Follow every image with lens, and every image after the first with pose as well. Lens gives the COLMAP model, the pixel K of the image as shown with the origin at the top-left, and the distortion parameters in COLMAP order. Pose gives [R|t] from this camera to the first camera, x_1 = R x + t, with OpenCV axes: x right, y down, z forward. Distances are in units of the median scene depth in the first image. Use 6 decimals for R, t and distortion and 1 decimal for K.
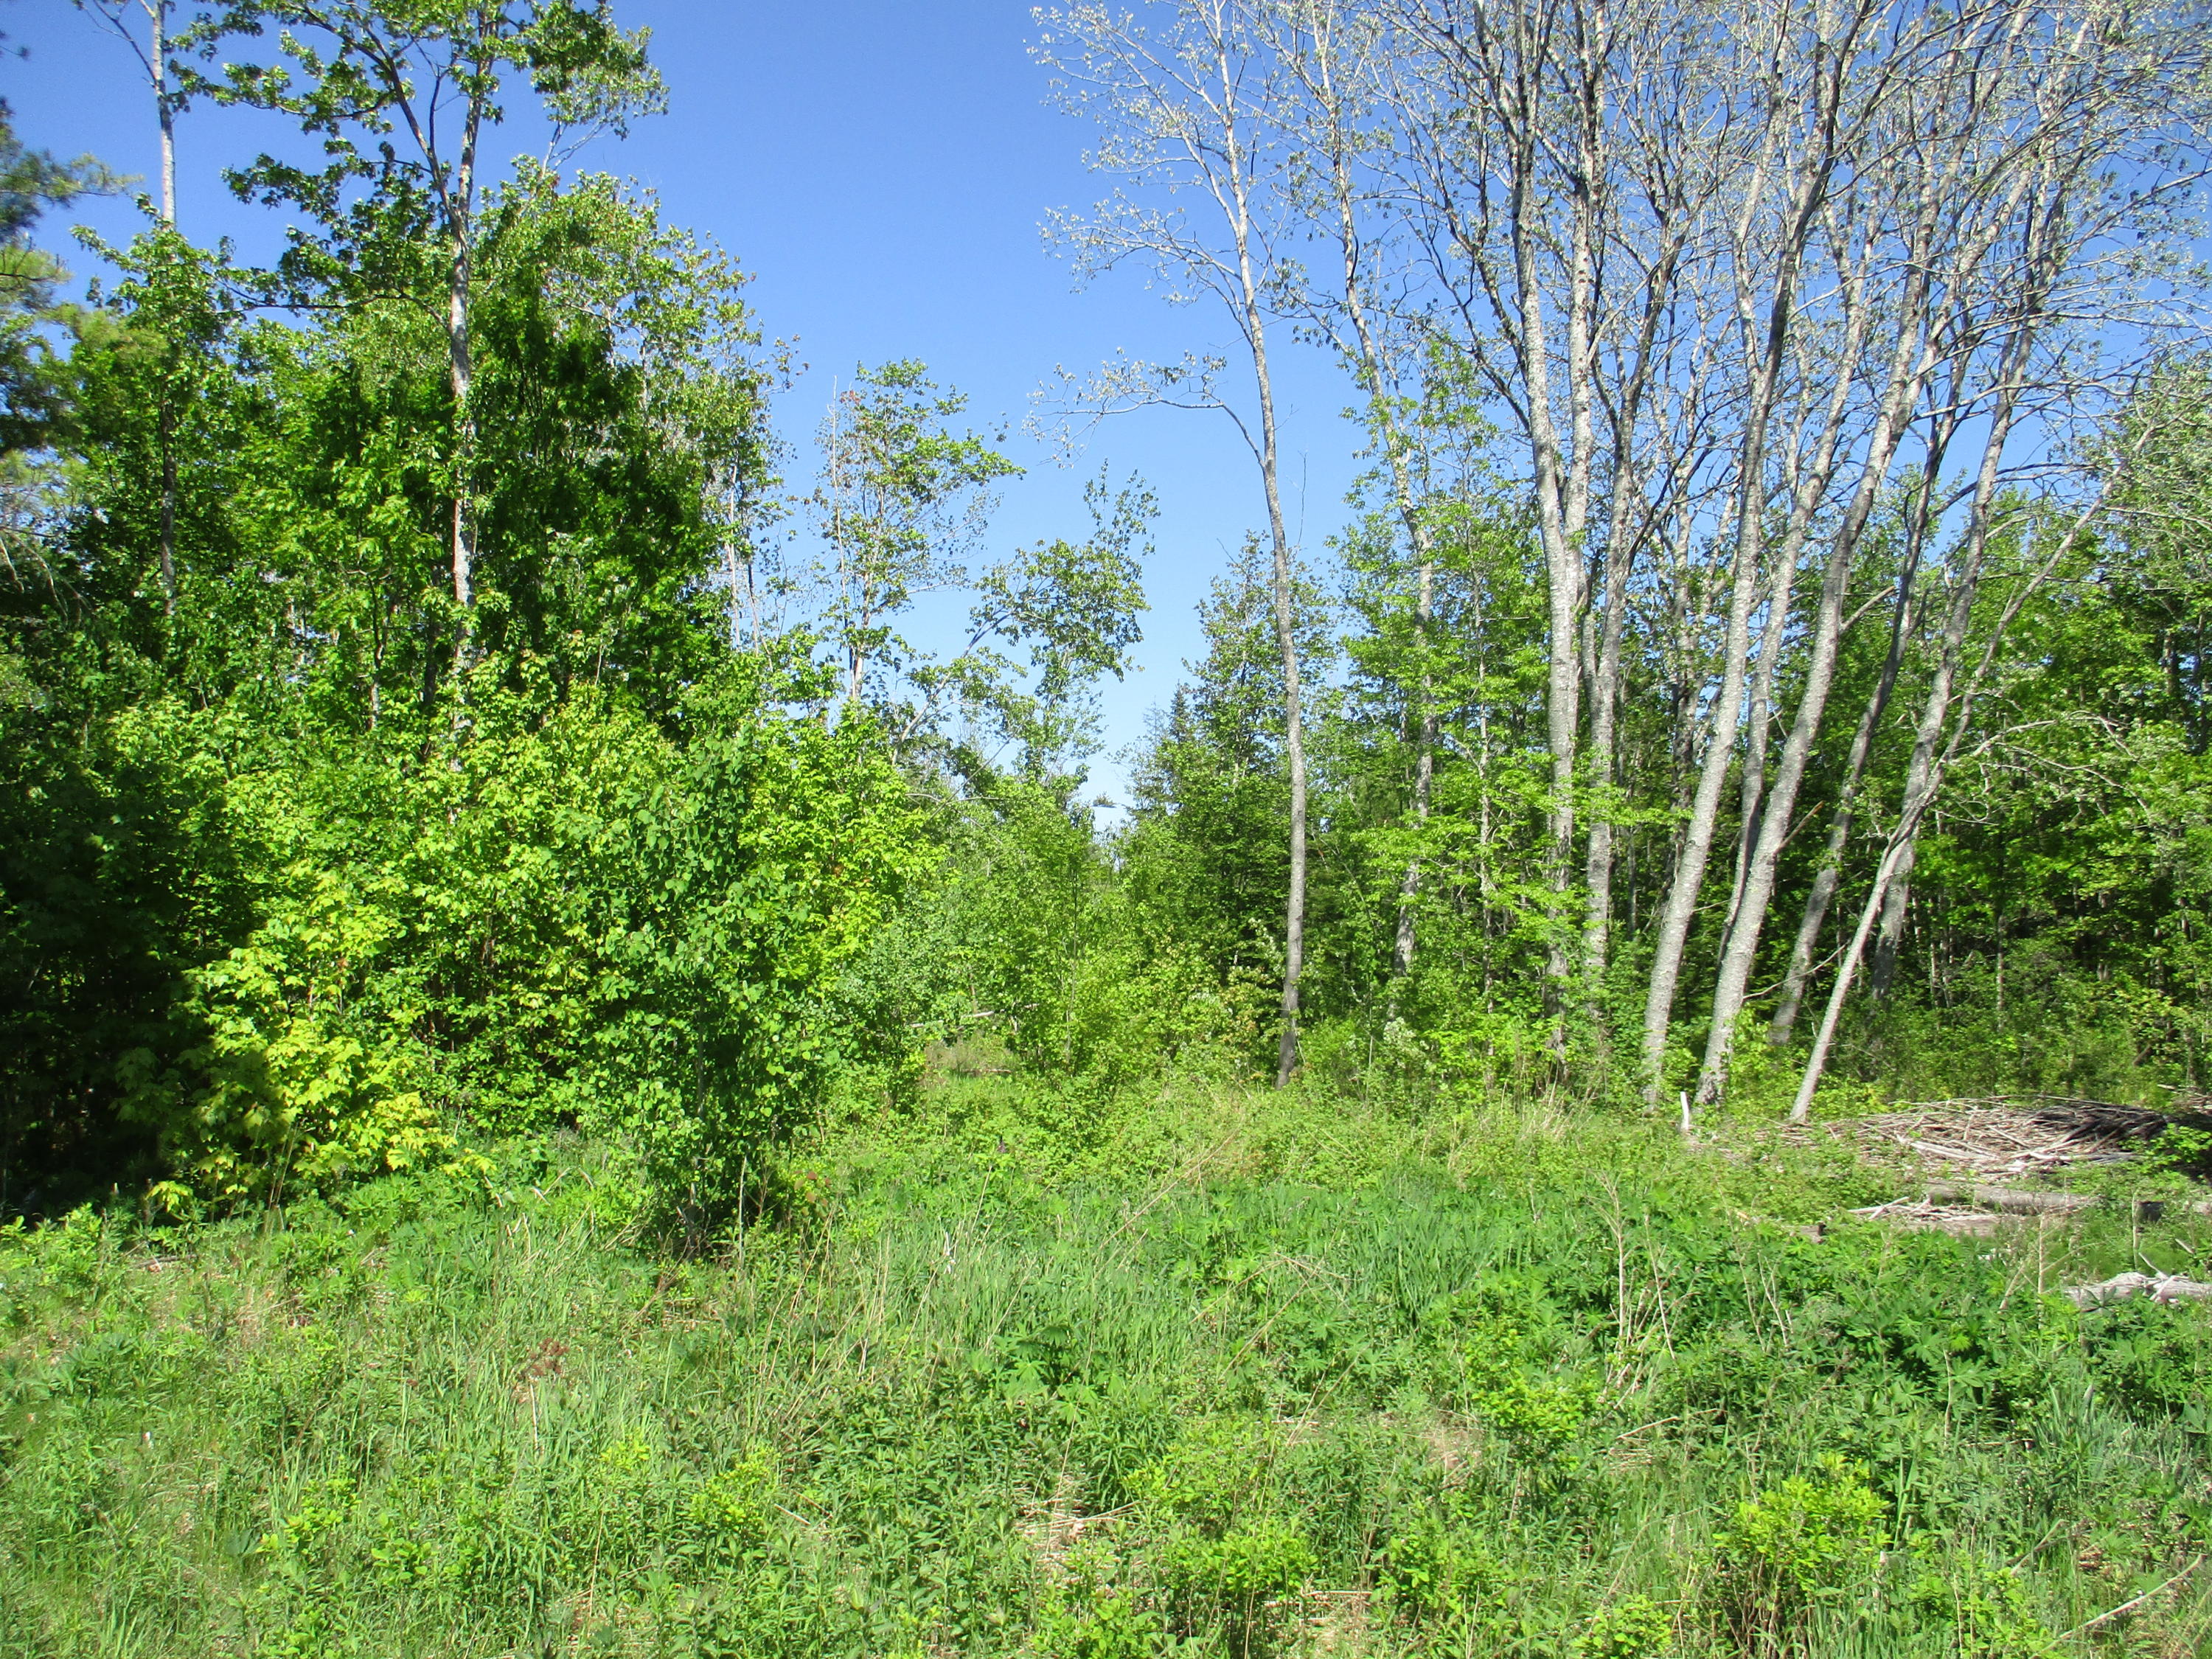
lens RADIAL K [[1931.8, 0, 1106.5], [0, 1931.8, 787.1], [0, 0, 1]] dist [-0.008108, -0.006498]
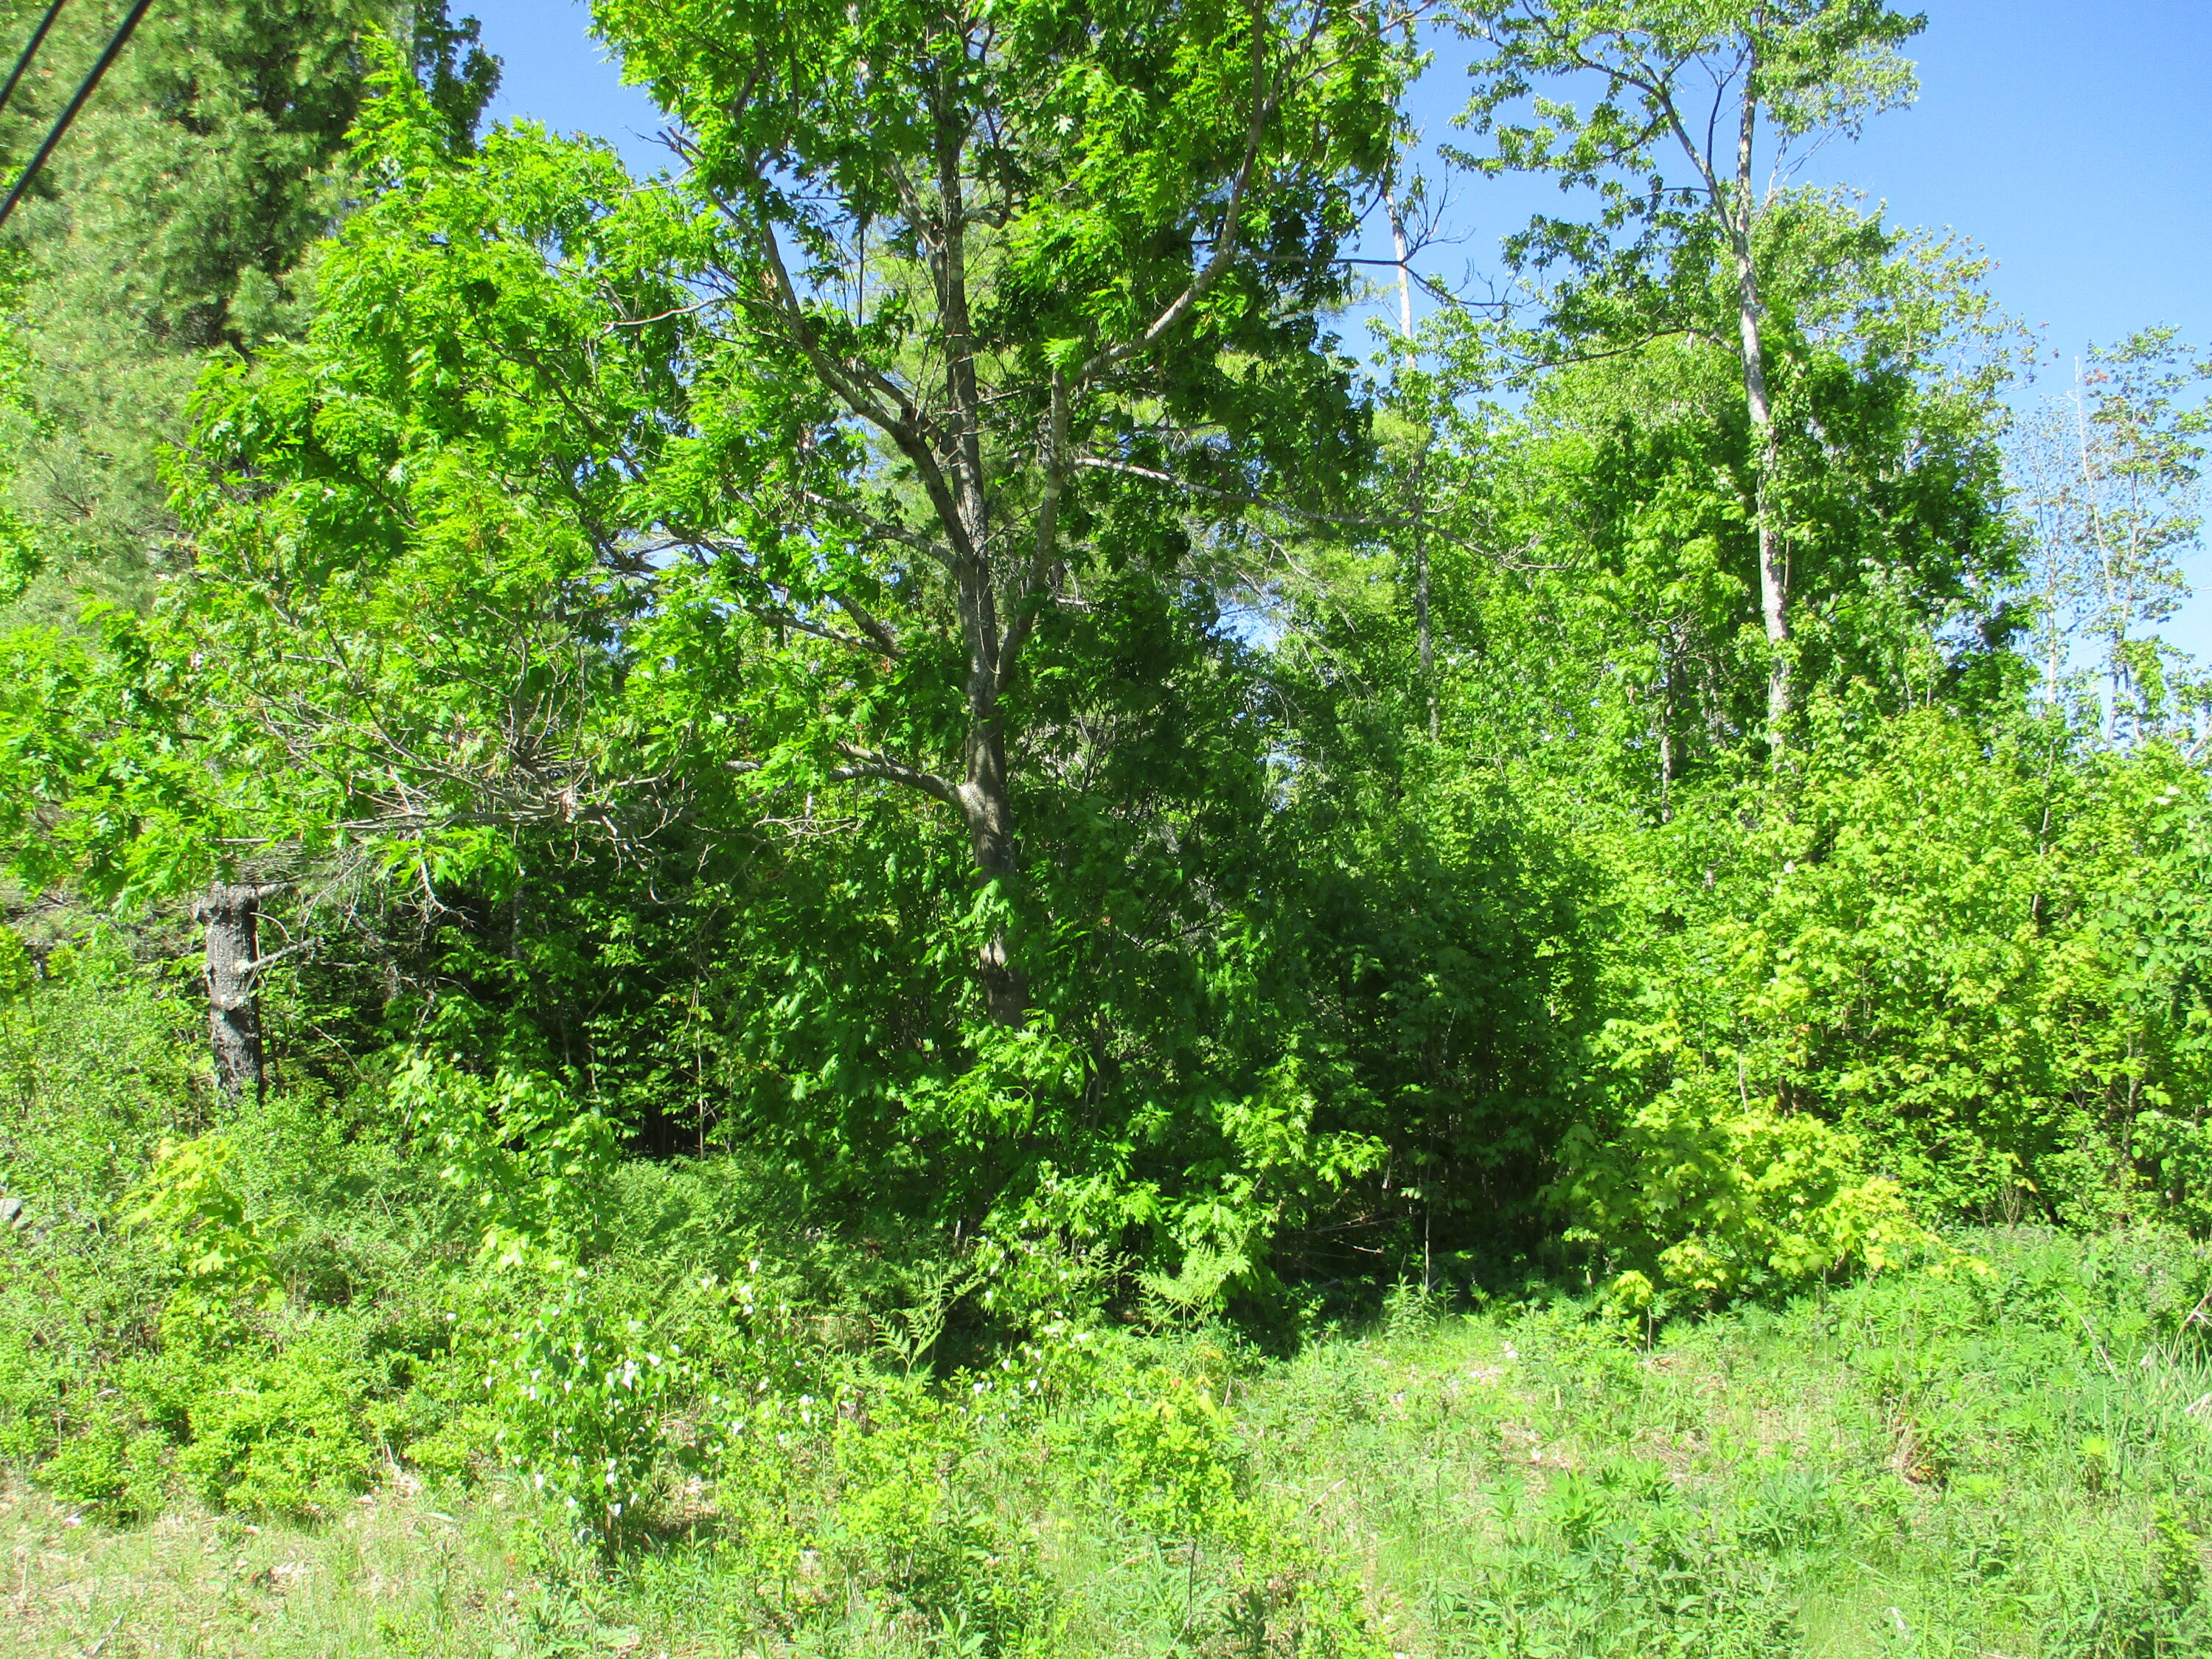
lens RADIAL K [[1931.8, 0, 1106.5], [0, 1931.8, 787.1], [0, 0, 1]] dist [-0.008108, -0.006498]
pose [[0.841024, -0.075954, -0.535639, -0.114121], [0.057815, 0.997044, -0.050605, 0.002695], [0.537899, 0.011592, 0.842929, 0.046890]]
